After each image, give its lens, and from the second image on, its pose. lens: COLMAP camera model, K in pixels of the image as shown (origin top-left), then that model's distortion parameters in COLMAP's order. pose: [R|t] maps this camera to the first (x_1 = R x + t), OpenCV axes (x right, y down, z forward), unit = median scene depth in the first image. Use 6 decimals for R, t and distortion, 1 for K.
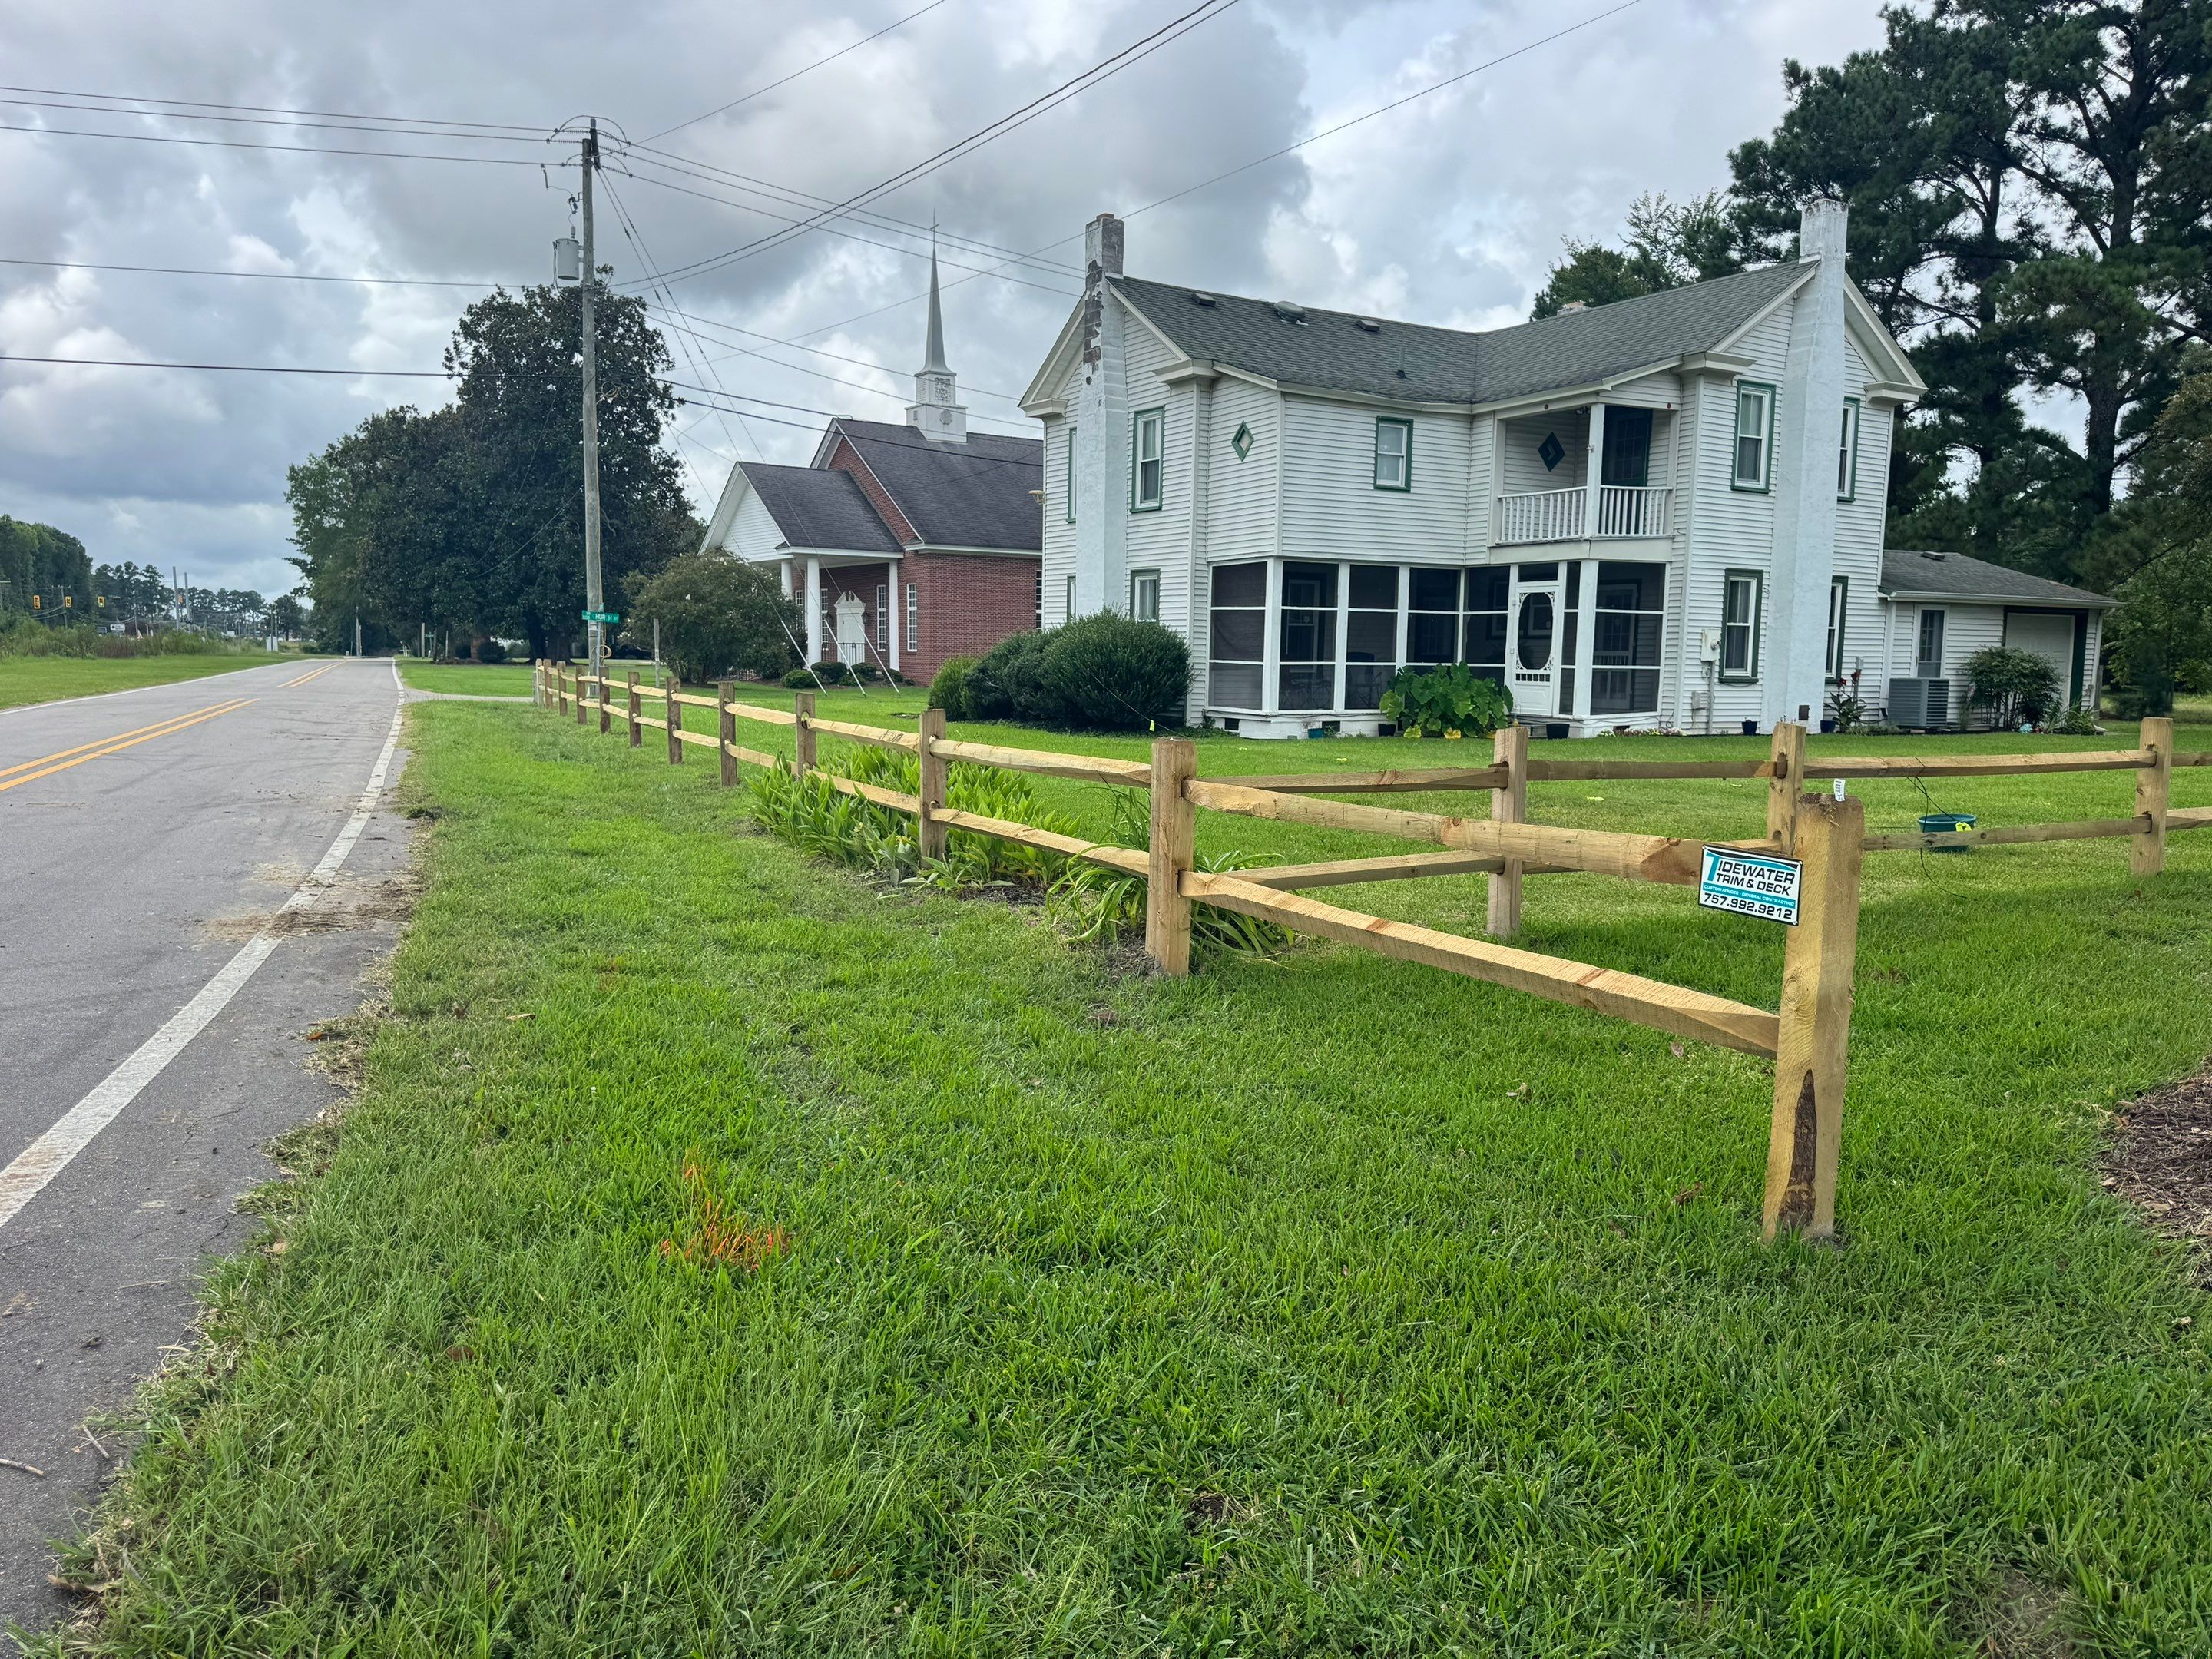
lens RADIAL K [[1600.6, 0, 1096.1], [0, 1600.6, 860.5], [0, 0, 1]] dist [0.034241, -0.045686]
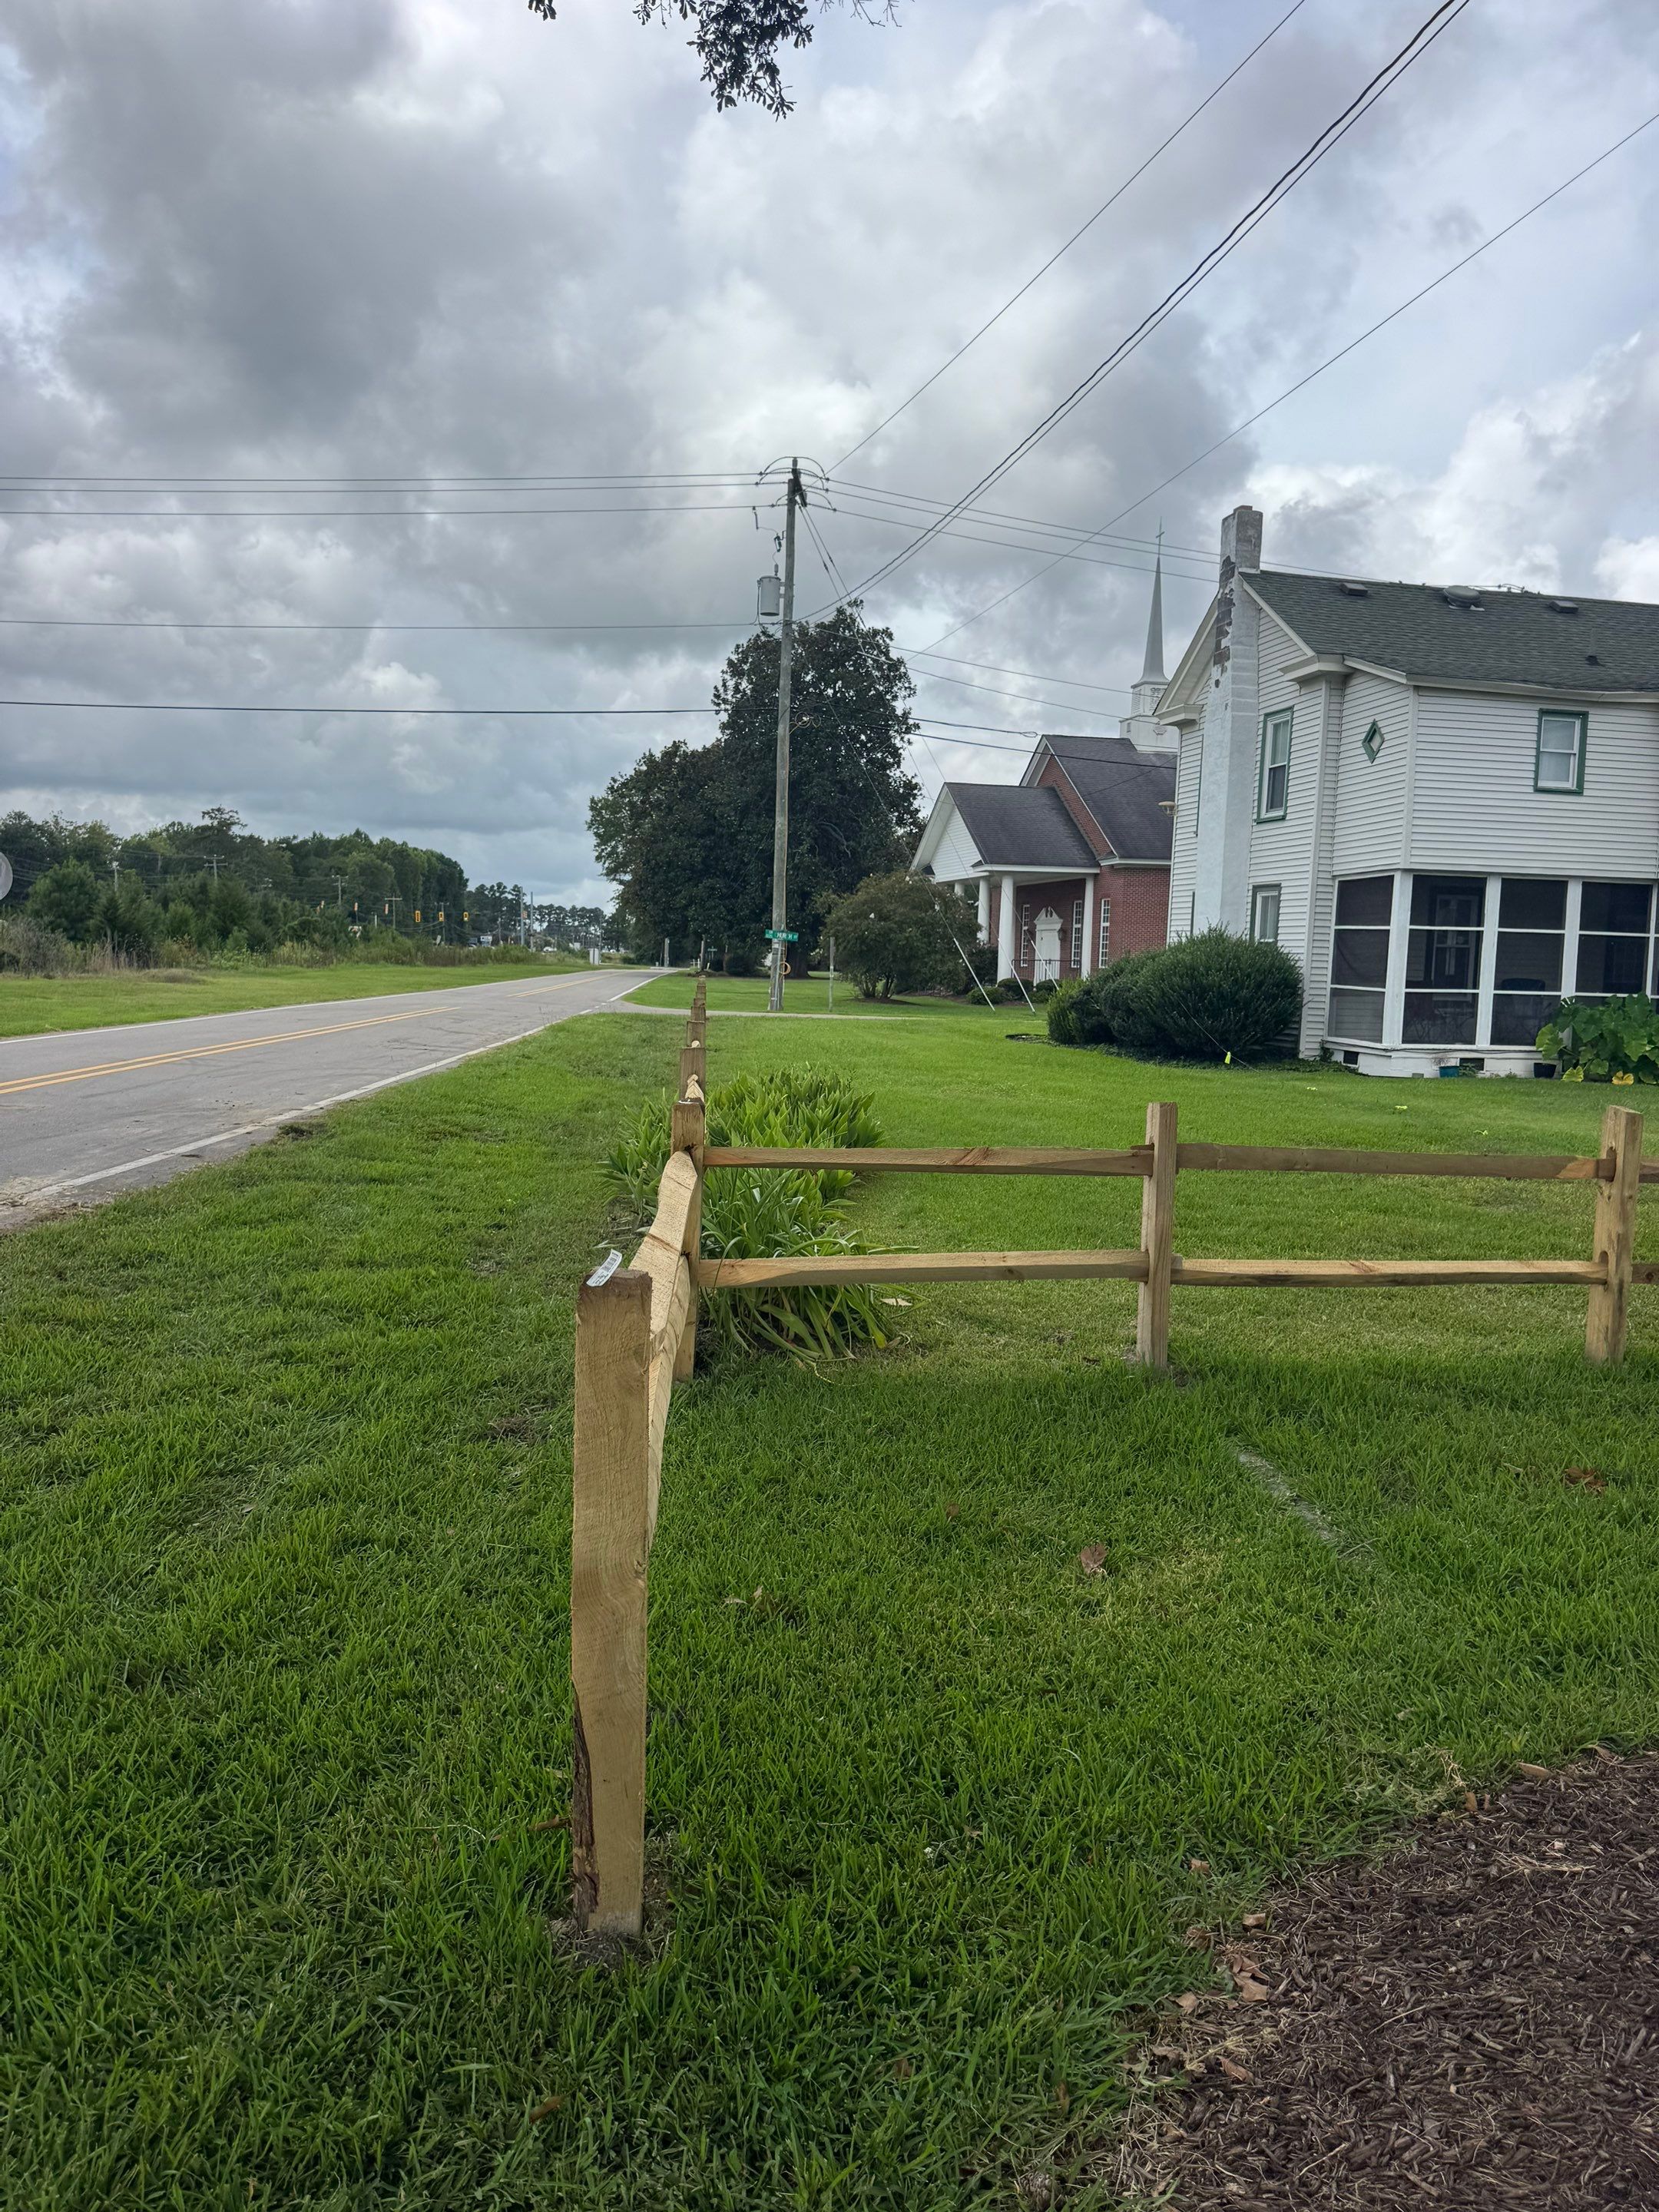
lens RADIAL K [[1600.6, 0, 832.0], [0, 1600.6, 1085.8], [0, 0, 1]] dist [0.034241, -0.045686]
pose [[0.942772, 0.038250, -0.331236, 0.105968], [-0.056561, 0.997347, -0.045816, -0.012329], [0.328605, 0.061929, 0.942435, 0.068118]]
